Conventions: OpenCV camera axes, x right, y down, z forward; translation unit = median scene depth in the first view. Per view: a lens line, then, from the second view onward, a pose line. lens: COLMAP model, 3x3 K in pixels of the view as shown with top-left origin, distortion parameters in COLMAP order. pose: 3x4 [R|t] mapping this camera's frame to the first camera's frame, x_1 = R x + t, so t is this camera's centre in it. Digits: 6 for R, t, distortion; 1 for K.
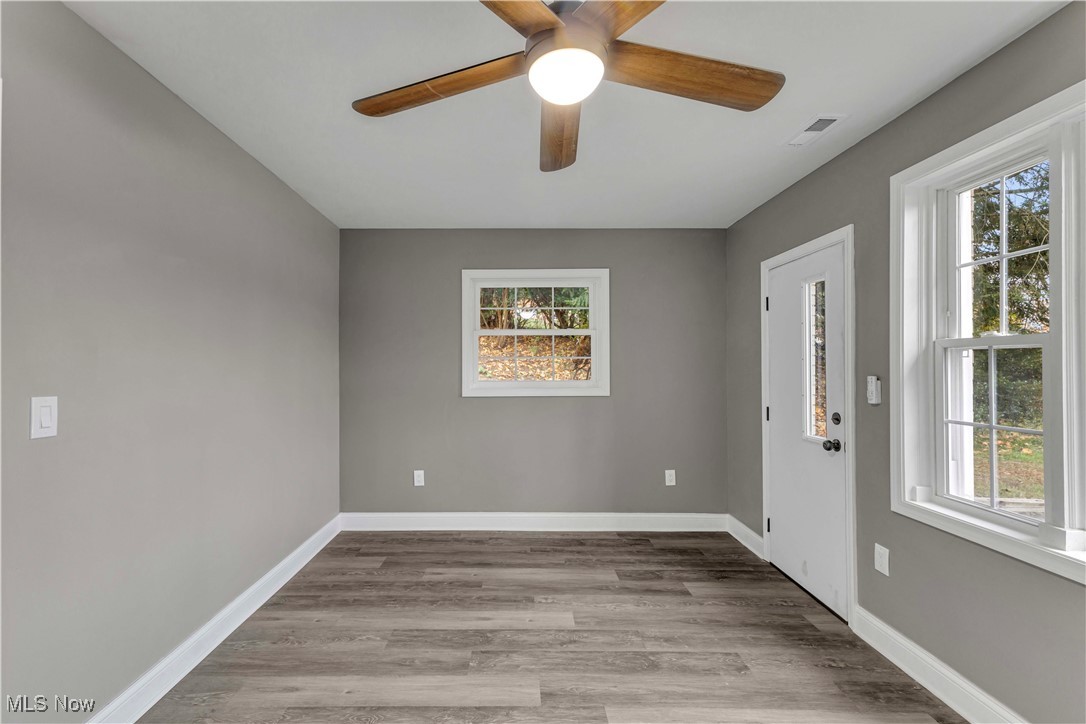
lens RADIAL K [[464.0, 0, 528.8], [0, 464.0, 369.0], [0, 0, 1]] dist [0.001450, 0.000088]
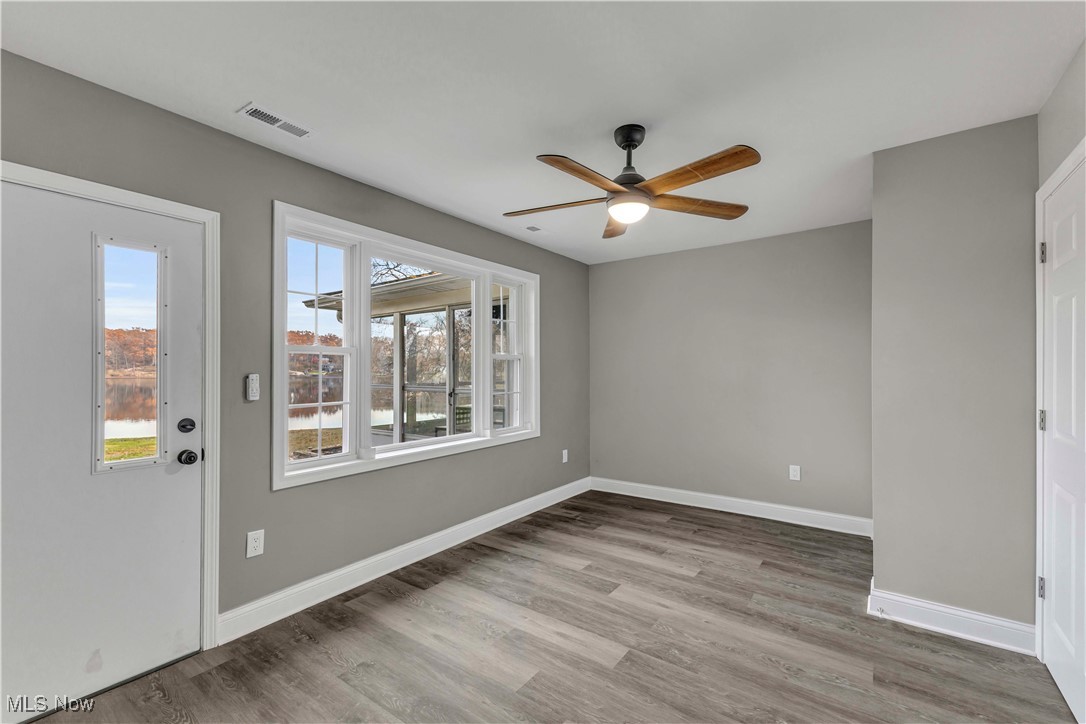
lens RADIAL K [[464.0, 0, 528.8], [0, 464.0, 369.0], [0, 0, 1]] dist [0.001450, 0.000088]
pose [[-0.791363, -0.001289, 0.611346, -0.397586], [-0.003824, 0.999989, -0.002841, 0.004429], [-0.611335, -0.004586, -0.791359, 1.451502]]
